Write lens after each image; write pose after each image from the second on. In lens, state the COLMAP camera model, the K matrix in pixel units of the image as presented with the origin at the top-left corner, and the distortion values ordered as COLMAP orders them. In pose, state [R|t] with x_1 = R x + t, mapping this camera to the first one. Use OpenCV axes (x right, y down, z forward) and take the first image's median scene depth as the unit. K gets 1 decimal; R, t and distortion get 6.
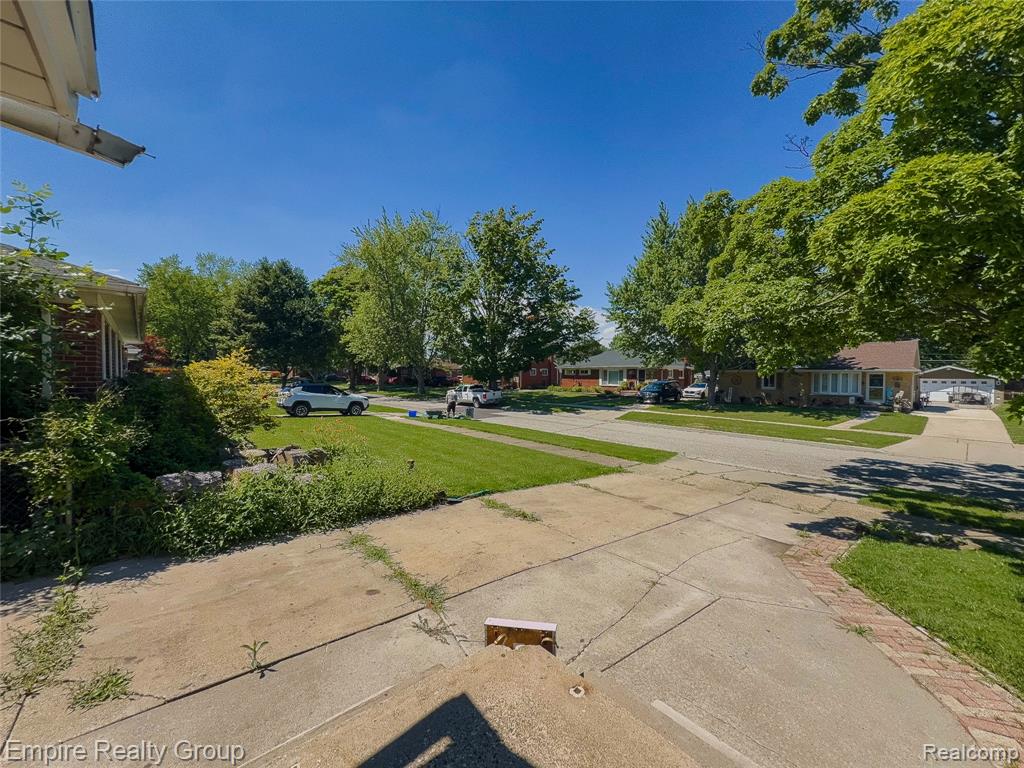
lens RADIAL K [[404.6, 0, 512.0], [0, 404.6, 384.0], [0, 0, 1]] dist [0.000719, 0.000440]
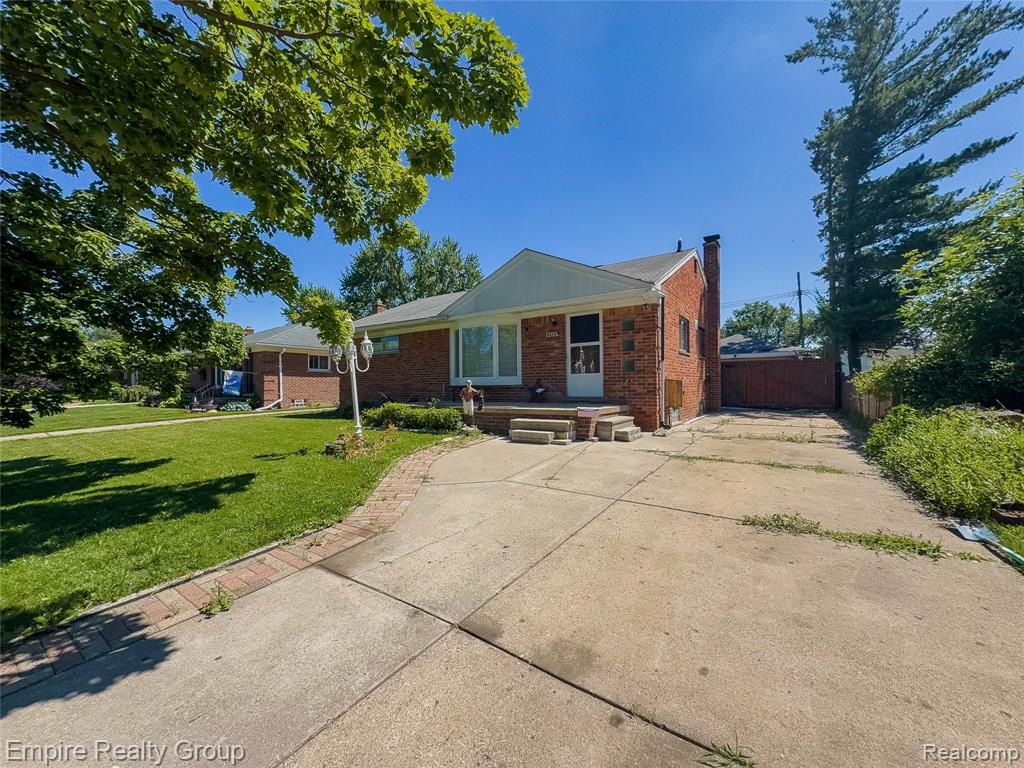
lens RADIAL K [[409.2, 0, 512.0], [0, 409.2, 384.0], [0, 0, 1]] dist [-0.000701, 0.000363]
pose [[-0.967118, -0.005759, -0.254261, 0.107660], [-0.008291, 0.999926, 0.008886, 0.027782], [0.254191, 0.010702, -0.967095, 0.298510]]
